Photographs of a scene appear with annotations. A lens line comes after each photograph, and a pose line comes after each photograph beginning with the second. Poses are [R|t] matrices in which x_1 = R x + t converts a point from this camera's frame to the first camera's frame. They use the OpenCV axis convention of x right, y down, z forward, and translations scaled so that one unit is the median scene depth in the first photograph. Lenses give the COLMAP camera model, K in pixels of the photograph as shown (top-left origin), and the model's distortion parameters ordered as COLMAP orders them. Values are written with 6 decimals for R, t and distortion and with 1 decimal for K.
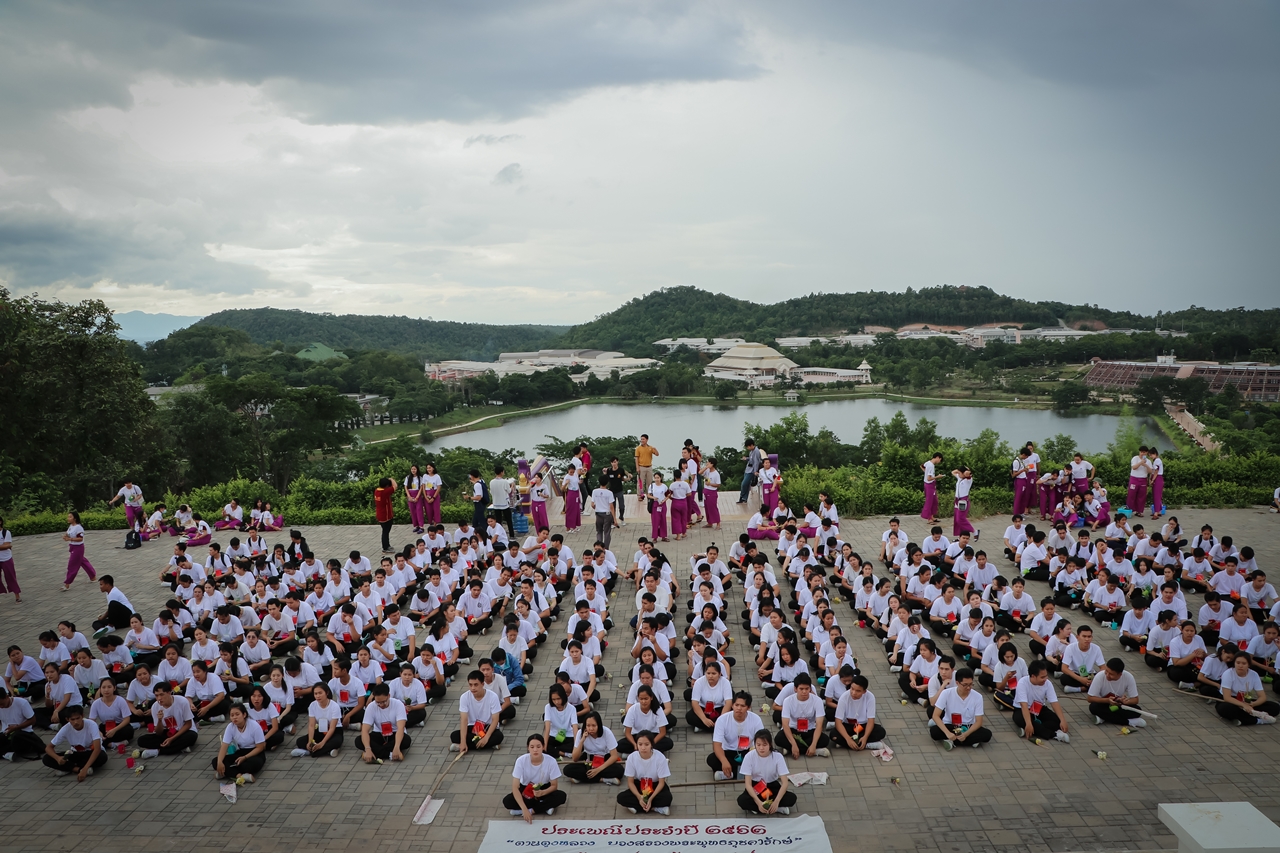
lens RADIAL K [[1056.8, 0, 640.0], [0, 1056.8, 426.5], [0, 0, 1]] dist [-0.190353, 0.147887]
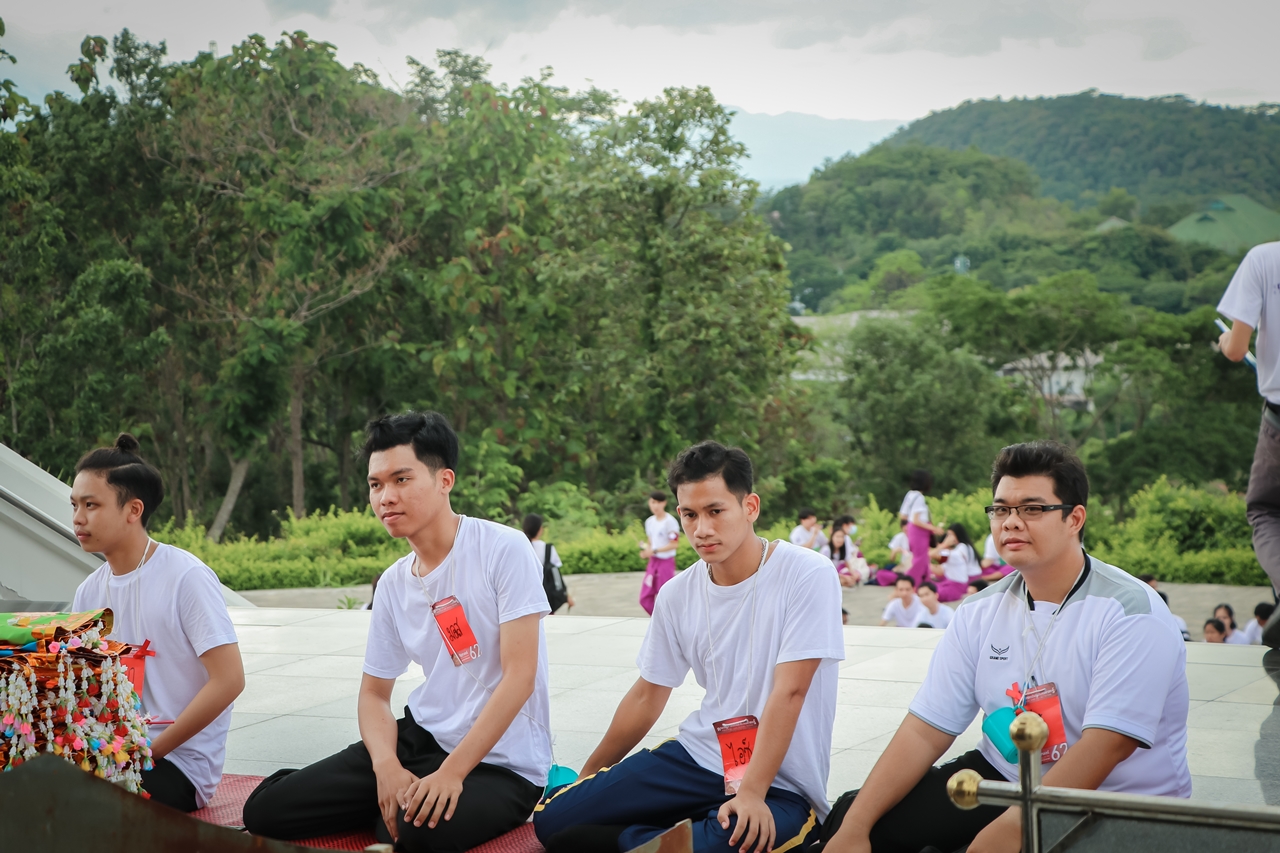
lens RADIAL K [[3311.8, 0, 640.0], [0, 3311.8, 426.5], [0, 0, 1]] dist [0.063636, 11.426338]
pose [[0.888285, 0.032192, -0.458164, 0.060523], [-0.038013, 0.999271, -0.003488, 0.016398], [0.457718, 0.020514, 0.888861, -0.174984]]
